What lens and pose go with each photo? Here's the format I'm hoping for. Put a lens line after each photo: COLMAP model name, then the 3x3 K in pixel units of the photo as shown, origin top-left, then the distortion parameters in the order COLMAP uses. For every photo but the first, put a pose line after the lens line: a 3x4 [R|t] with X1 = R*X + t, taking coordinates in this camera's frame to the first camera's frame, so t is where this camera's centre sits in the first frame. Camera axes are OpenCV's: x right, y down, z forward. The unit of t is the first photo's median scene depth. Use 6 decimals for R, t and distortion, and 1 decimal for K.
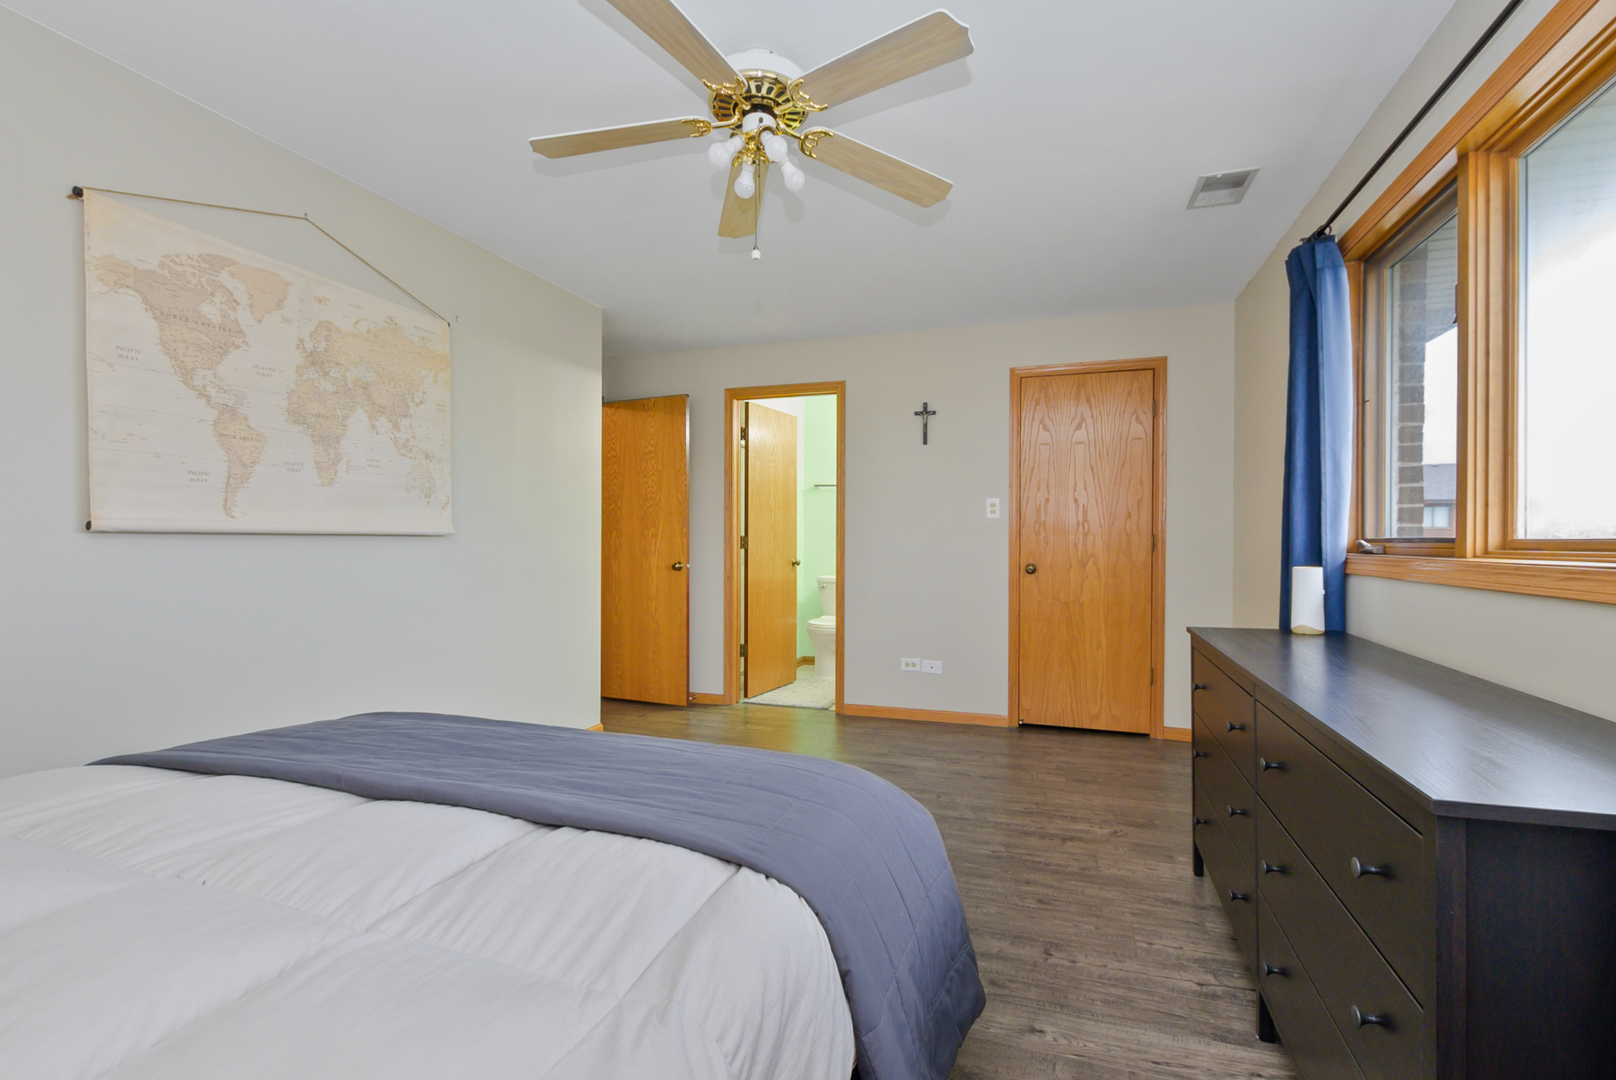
lens RADIAL K [[715.7, 0, 809.7], [0, 715.7, 542.6], [0, 0, 1]] dist [0.004855, -0.002720]
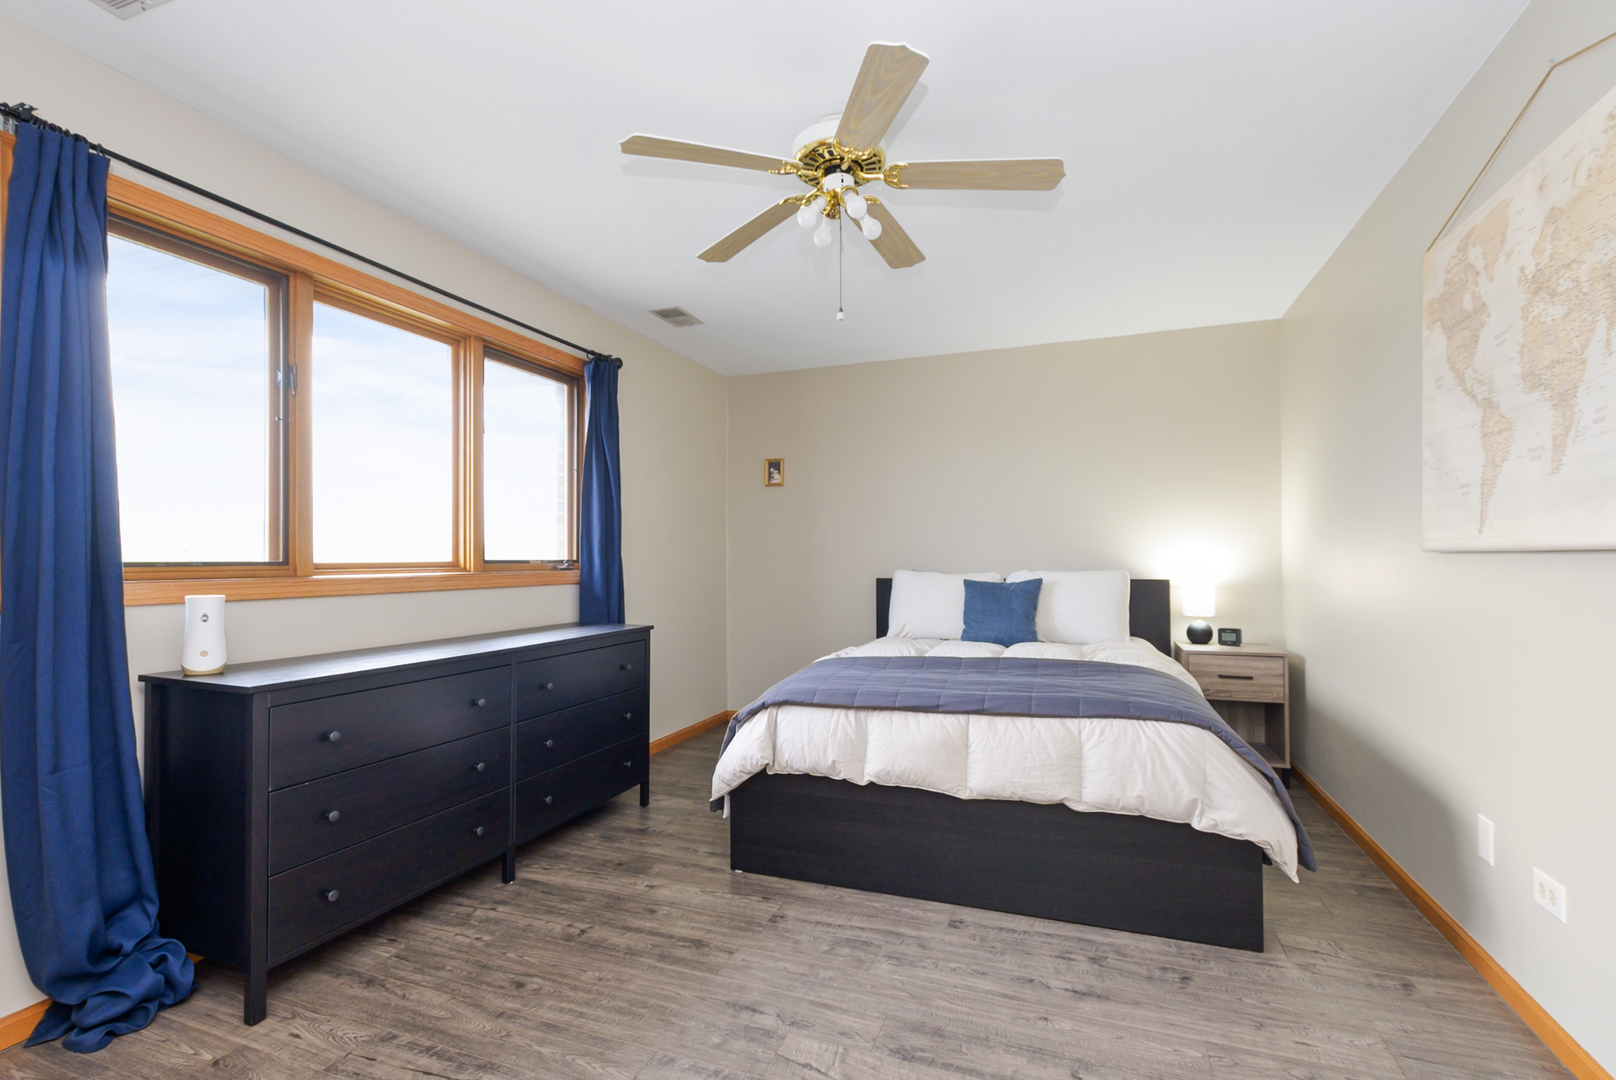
lens RADIAL K [[715.7, 0, 810.2], [0, 715.7, 551.2], [0, 0, 1]] dist [0.004855, -0.002720]
pose [[-0.999548, 0.003011, 0.029926, -0.047767], [0.002708, 0.999945, -0.010155, -0.007340], [-0.029955, -0.010070, -0.999501, 1.754797]]
